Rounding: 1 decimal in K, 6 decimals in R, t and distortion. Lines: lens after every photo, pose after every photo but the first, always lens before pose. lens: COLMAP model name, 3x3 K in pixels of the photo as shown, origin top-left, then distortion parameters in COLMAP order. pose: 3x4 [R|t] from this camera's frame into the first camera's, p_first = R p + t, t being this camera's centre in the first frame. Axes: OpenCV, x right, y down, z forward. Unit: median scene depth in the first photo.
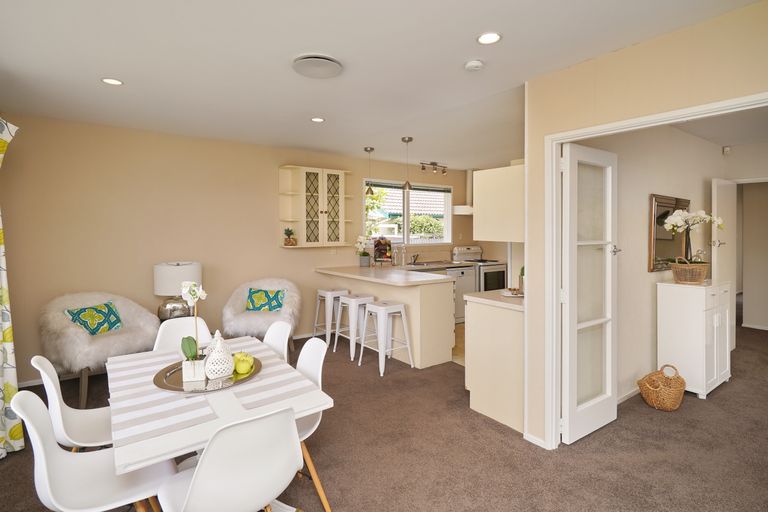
lens RADIAL K [[398.1, 0, 375.4], [0, 398.1, 270.5], [0, 0, 1]] dist [-0.002446, -0.000382]
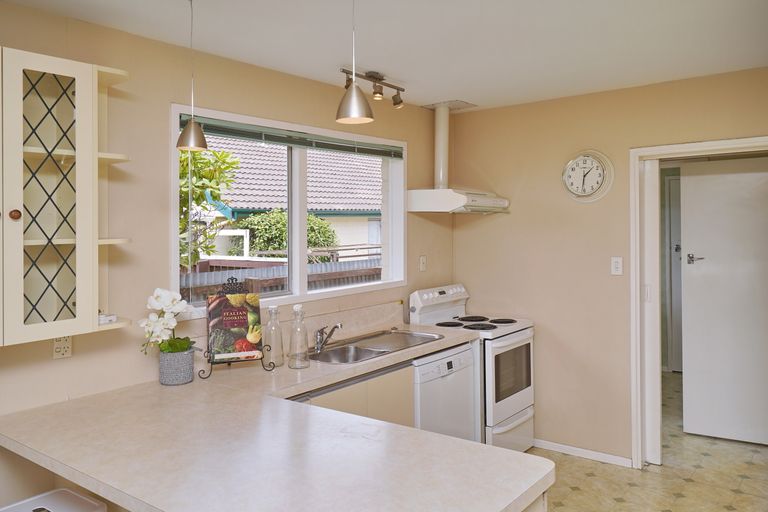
lens RADIAL K [[603.1, 0, 371.0], [0, 603.1, 189.7], [0, 0, 1]] dist [0.046124, 0.000311]
pose [[0.963772, -0.005234, 0.266676, -0.005754], [0.050688, 0.985182, -0.163850, -0.072452], [-0.261867, 0.171431, 0.949756, 0.476580]]
